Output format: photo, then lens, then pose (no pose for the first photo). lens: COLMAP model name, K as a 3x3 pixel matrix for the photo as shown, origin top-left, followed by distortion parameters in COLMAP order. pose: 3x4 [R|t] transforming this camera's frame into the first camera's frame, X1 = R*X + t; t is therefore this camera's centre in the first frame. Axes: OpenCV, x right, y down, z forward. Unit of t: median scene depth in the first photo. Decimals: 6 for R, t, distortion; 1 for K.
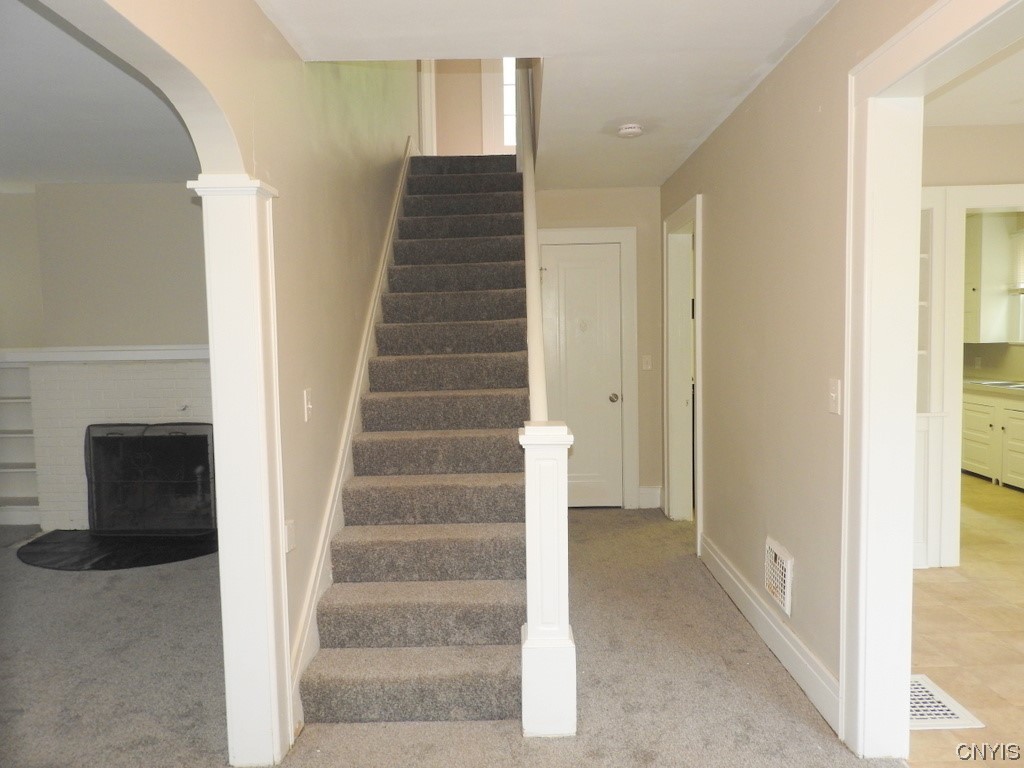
lens RADIAL K [[725.6, 0, 514.6], [0, 725.6, 394.7], [0, 0, 1]] dist [0.002490, 0.004325]
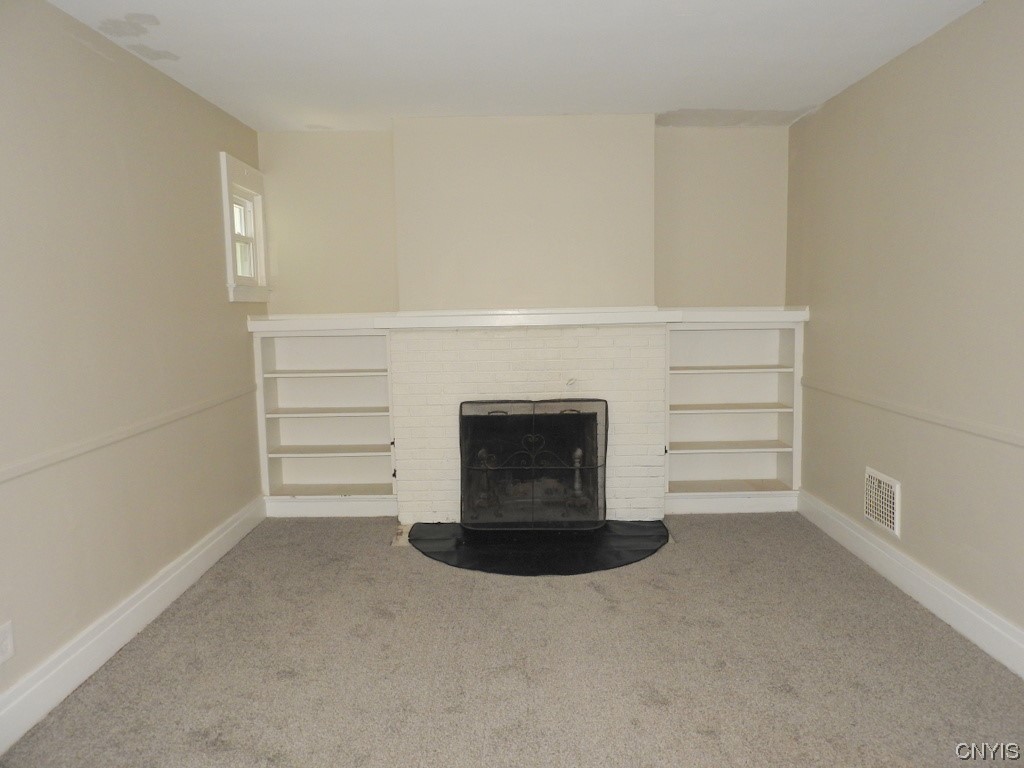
lens RADIAL K [[725.6, 0, 511.8], [0, 725.6, 380.8], [0, 0, 1]] dist [0.002490, 0.004325]
pose [[0.999994, -0.001722, -0.002873, -0.523228], [0.001770, 0.999862, 0.016540, 0.002817], [0.002844, -0.016545, 0.999859, 0.140414]]
